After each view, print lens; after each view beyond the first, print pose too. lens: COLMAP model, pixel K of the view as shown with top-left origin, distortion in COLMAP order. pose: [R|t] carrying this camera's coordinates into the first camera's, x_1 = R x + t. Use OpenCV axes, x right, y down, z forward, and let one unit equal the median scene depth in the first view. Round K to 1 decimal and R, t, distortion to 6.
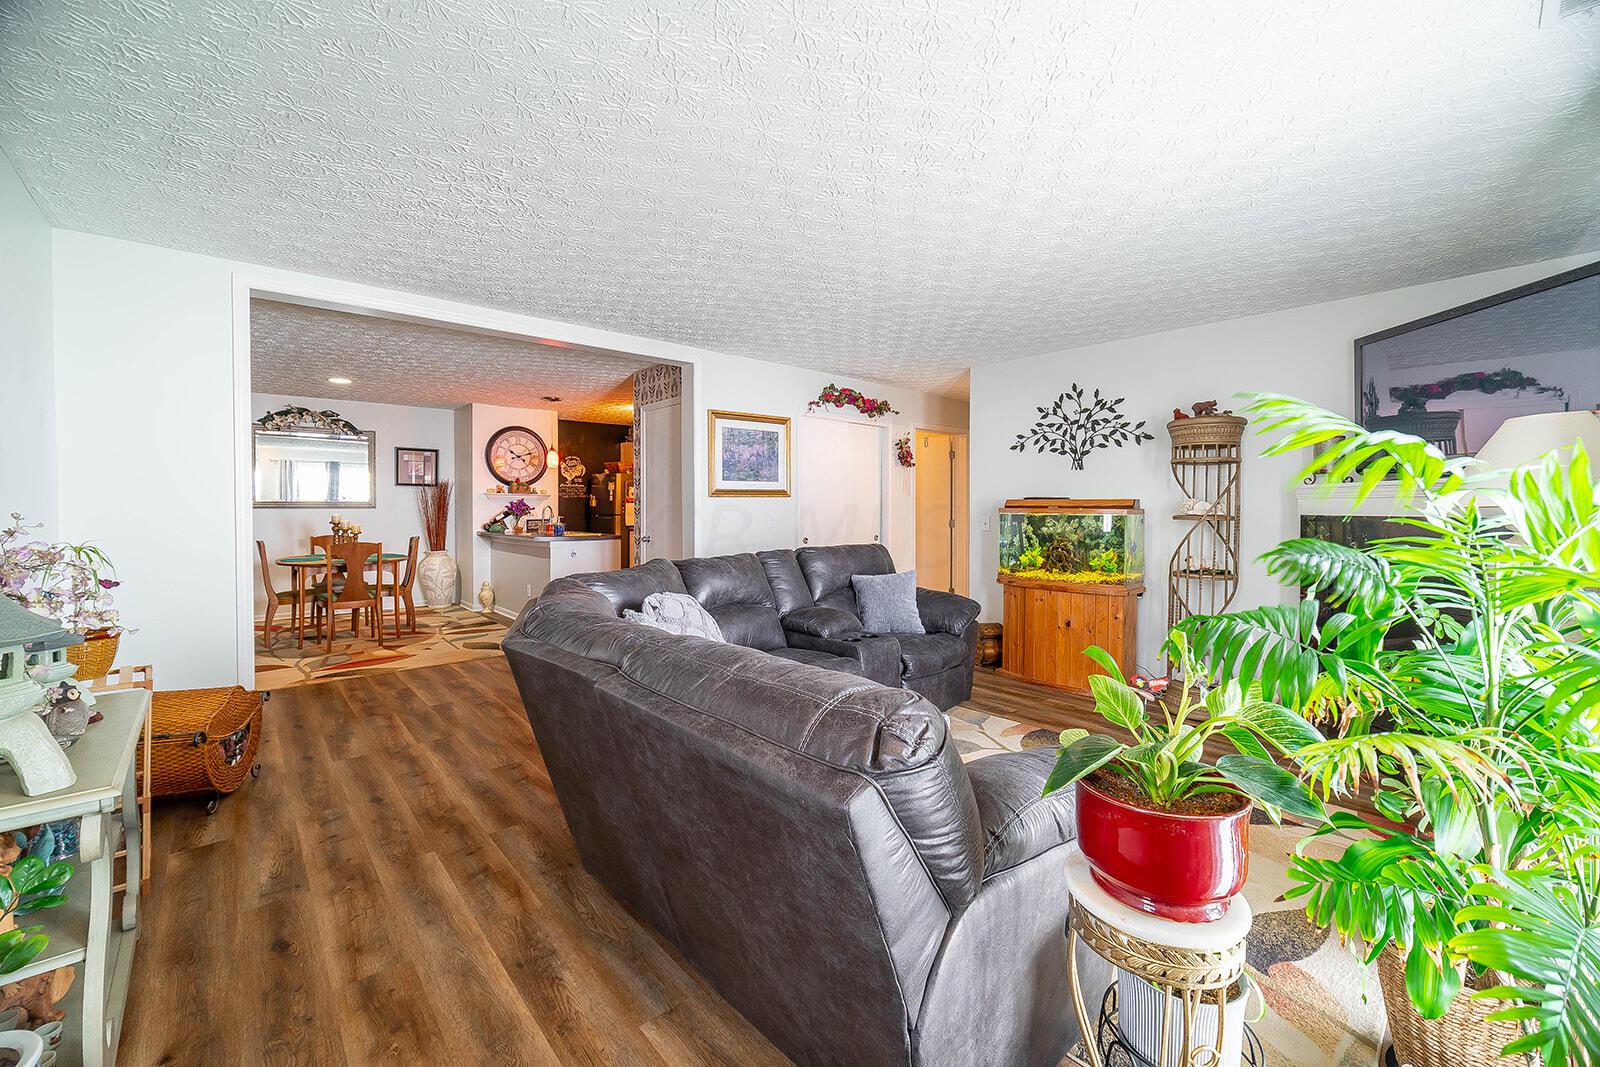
lens RADIAL K [[624.8, 0, 791.1], [0, 624.8, 507.9], [0, 0, 1]] dist [-0.001744, -0.000378]
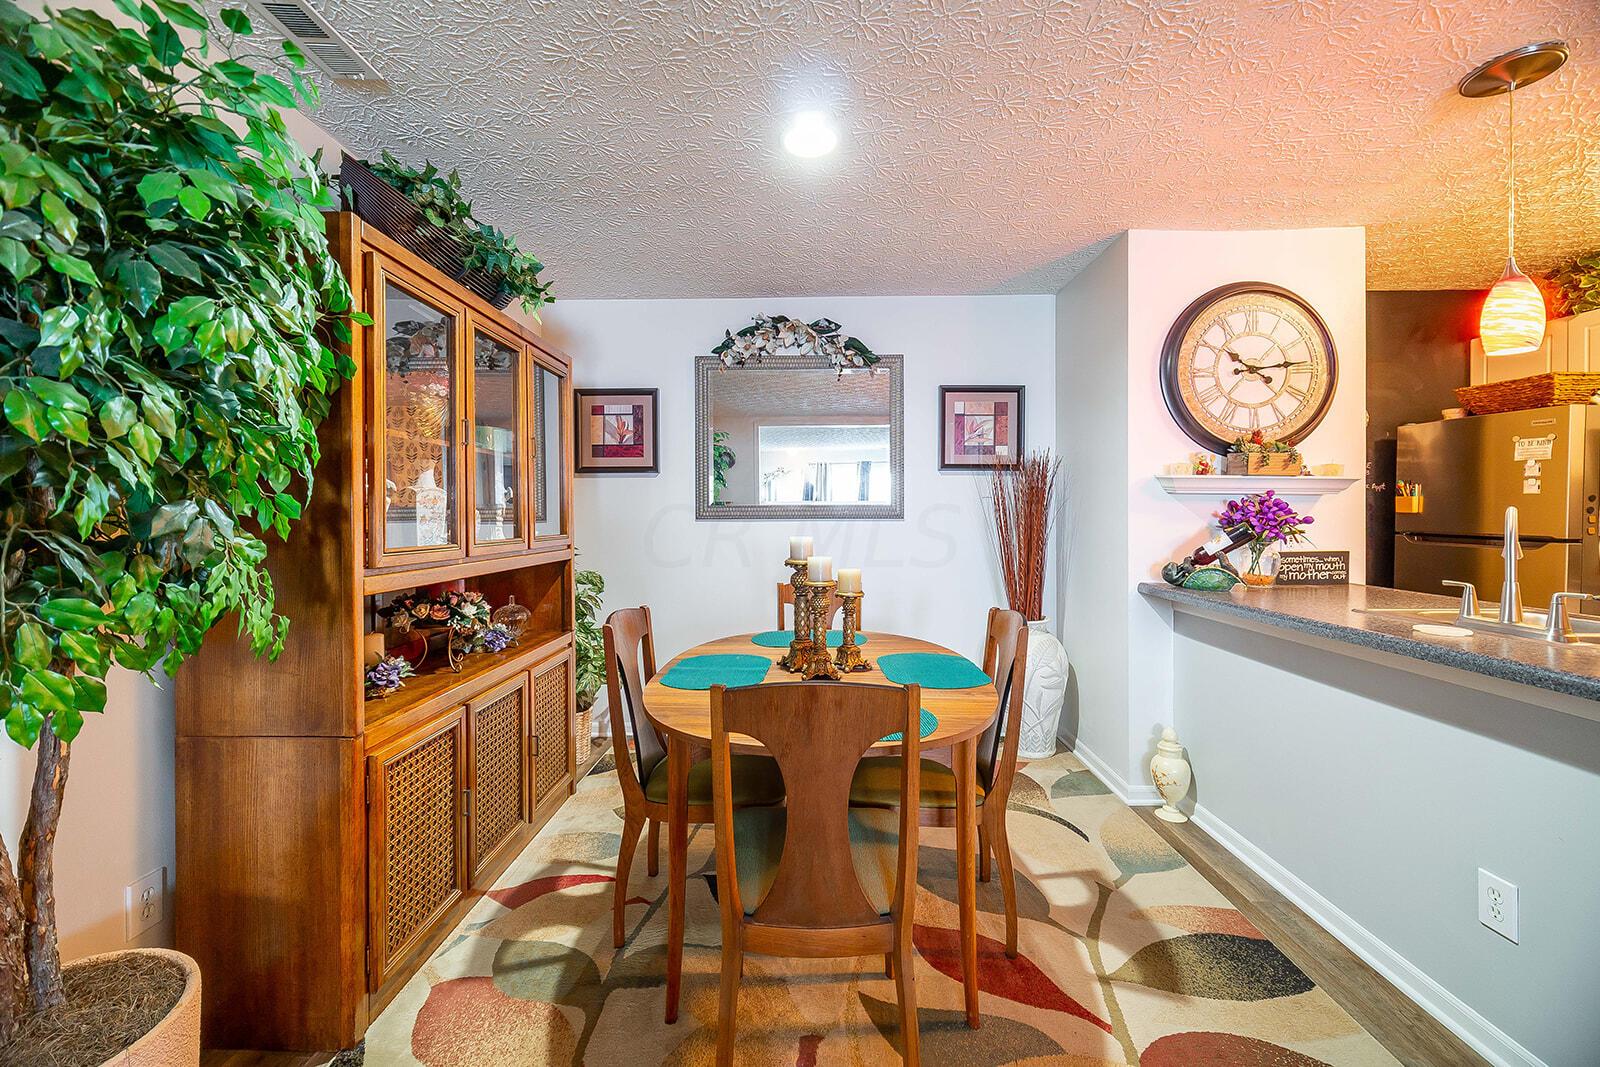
lens RADIAL K [[633.2, 0, 810.4], [0, 633.2, 517.5], [0, 0, 1]] dist [-0.002217, -0.000339]
pose [[0.740361, 0.001205, -0.672208, -0.510875], [0.002966, 0.999983, 0.005059, -0.003836], [0.672203, -0.005740, 0.740345, 0.771992]]
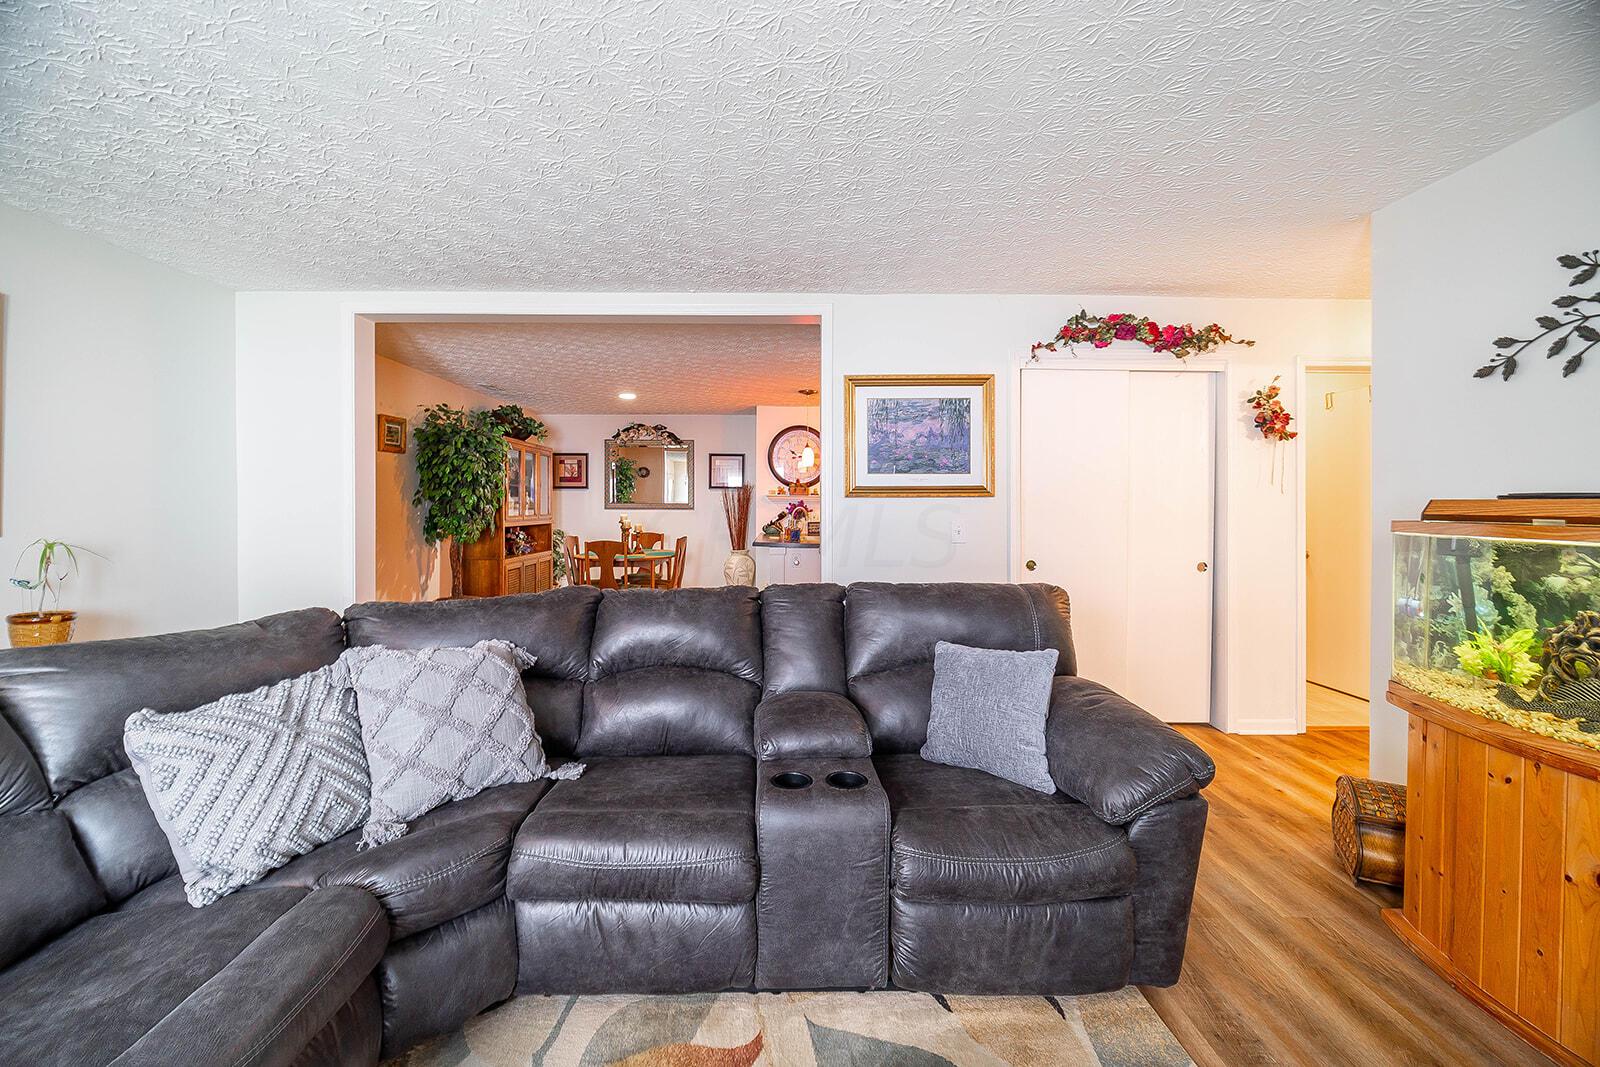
lens RADIAL K [[624.8, 0, 791.1], [0, 624.8, 507.9], [0, 0, 1]] dist [-0.001744, -0.000378]
pose [[0.762475, 0.004683, -0.647001, 0.237676], [-0.004625, 0.999988, 0.001787, -0.005817], [0.647001, 0.001629, 0.762487, 0.343413]]
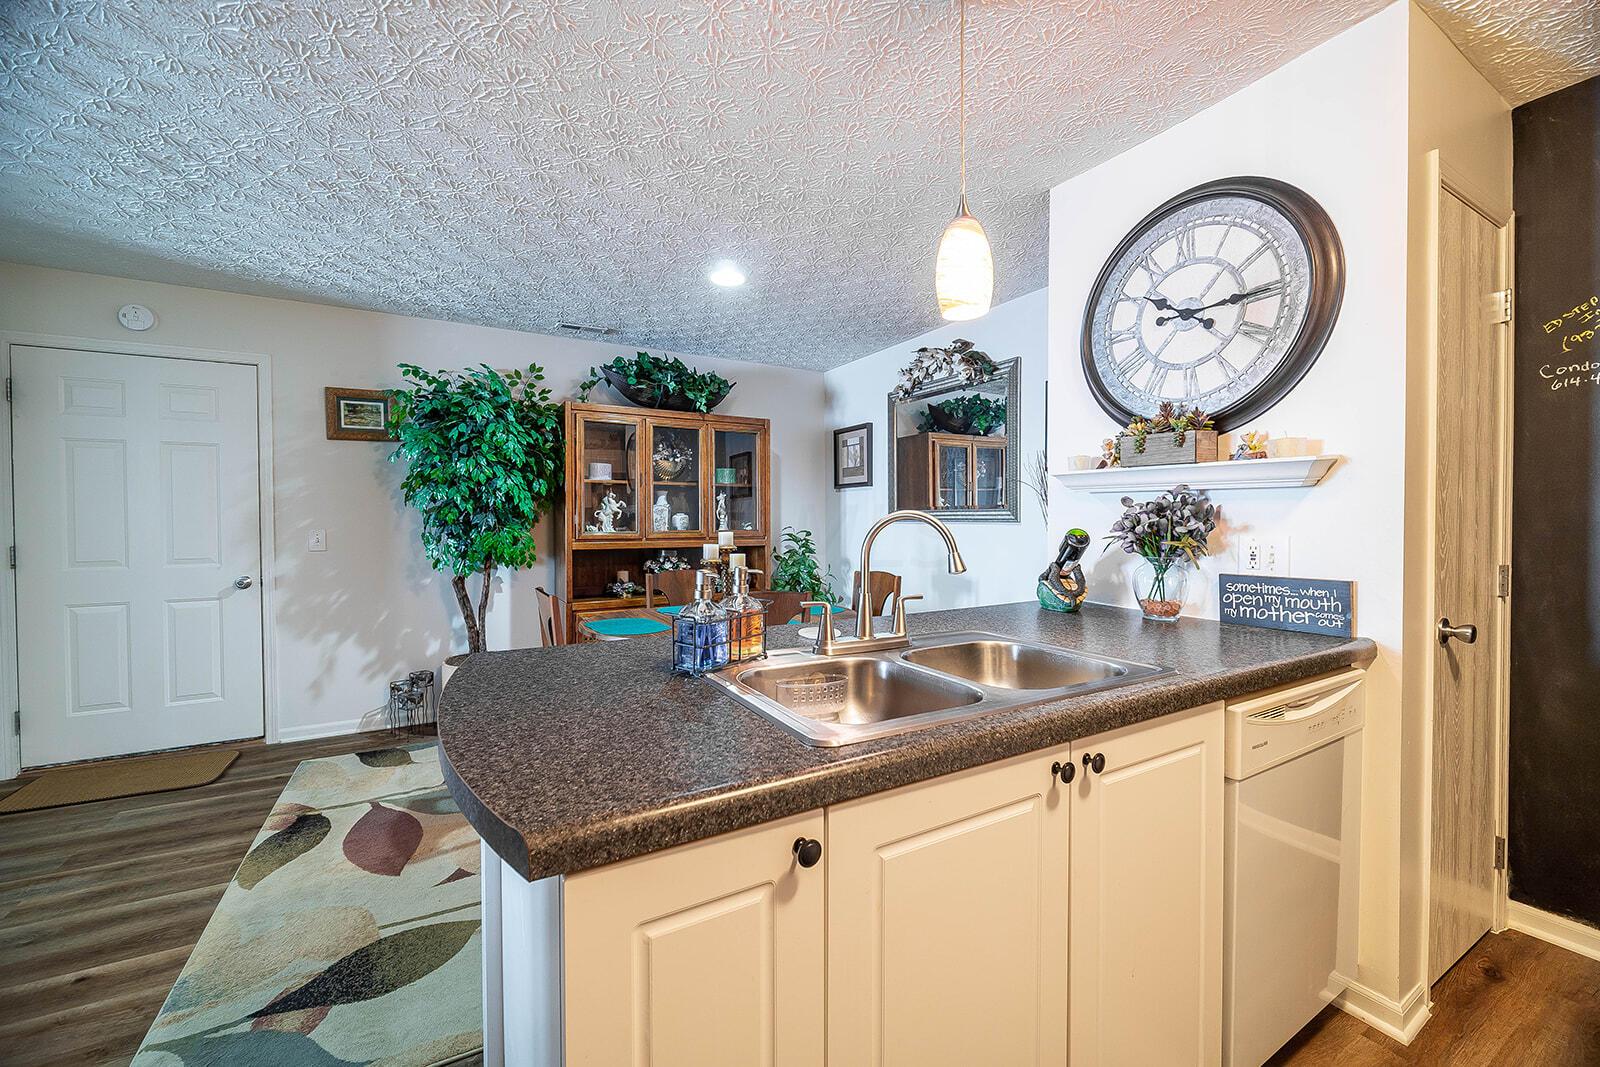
lens RADIAL K [[647.0, 0, 811.6], [0, 647.0, 532.6], [0, 0, 1]] dist [-0.000716, -0.000181]
pose [[-0.193966, 0.017291, -0.980856, -0.212541], [-0.003500, 0.999826, 0.018318, -0.001023], [0.981002, 0.006986, -0.193872, 1.209711]]
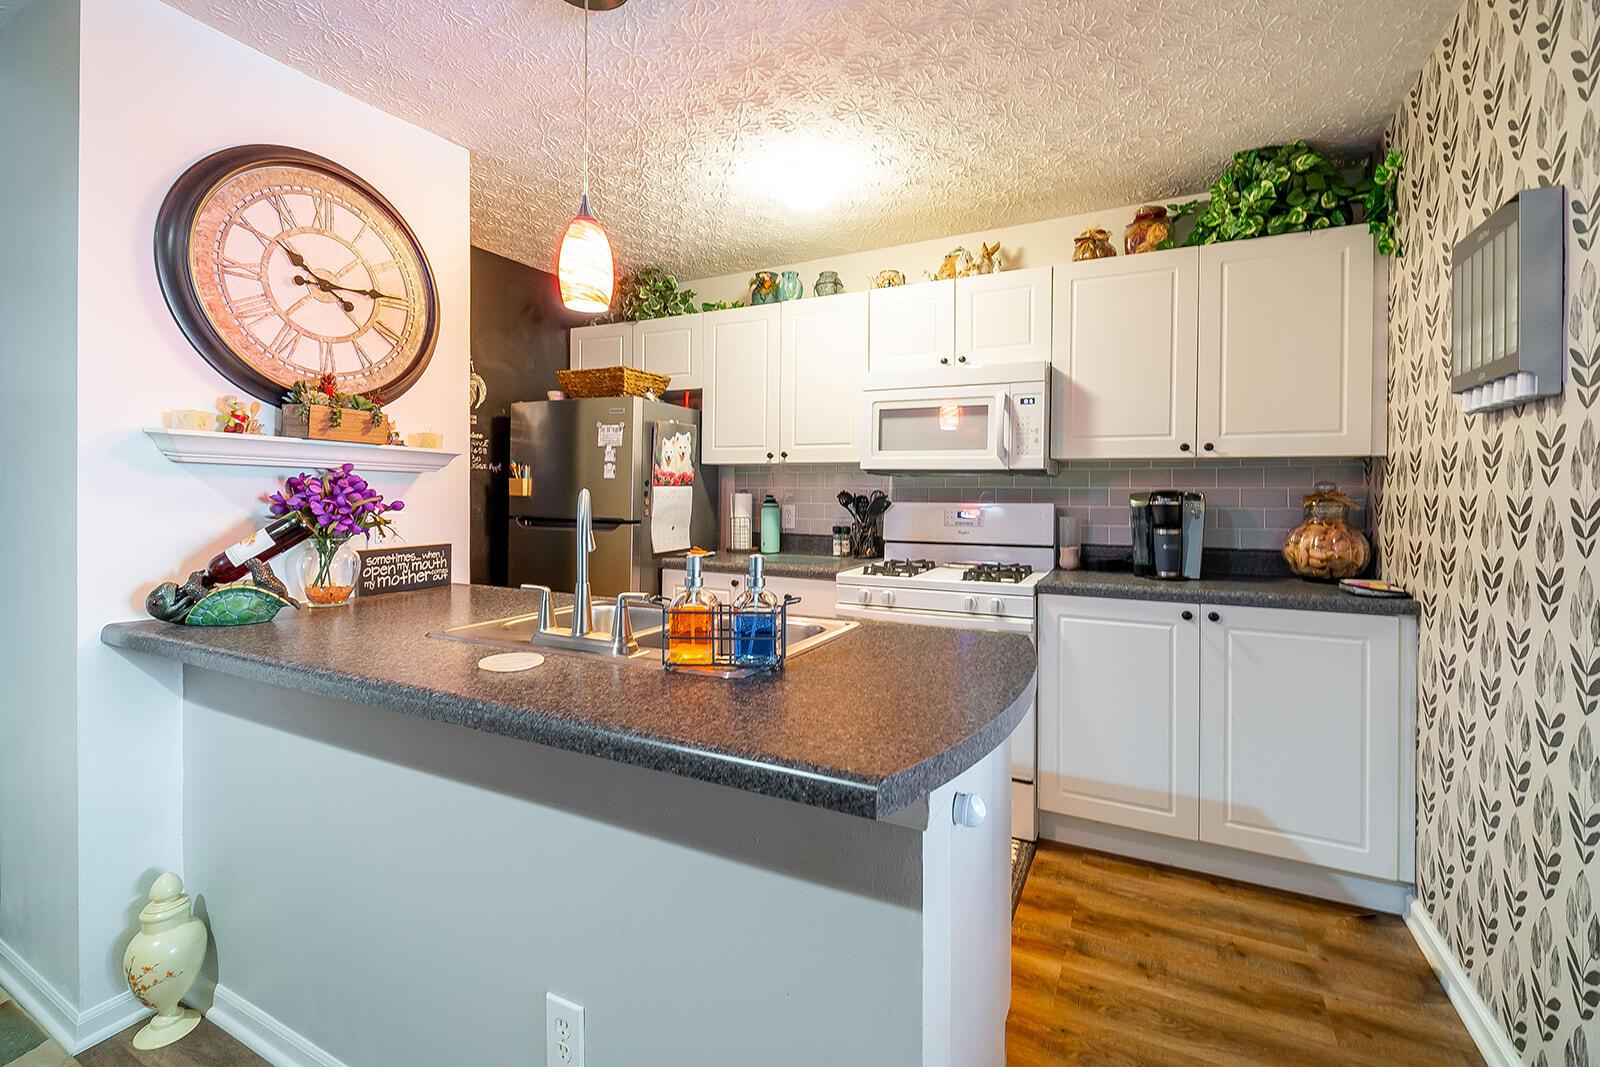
lens RADIAL K [[694.7, 0, 805.4], [0, 694.7, 491.4], [0, 0, 1]] dist [-0.001743, -0.000405]
pose [[0.928536, 0.001692, 0.371239, -0.488023], [0.000372, 0.999985, -0.005489, -0.004144], [-0.371243, 0.005235, 0.928521, 0.922776]]
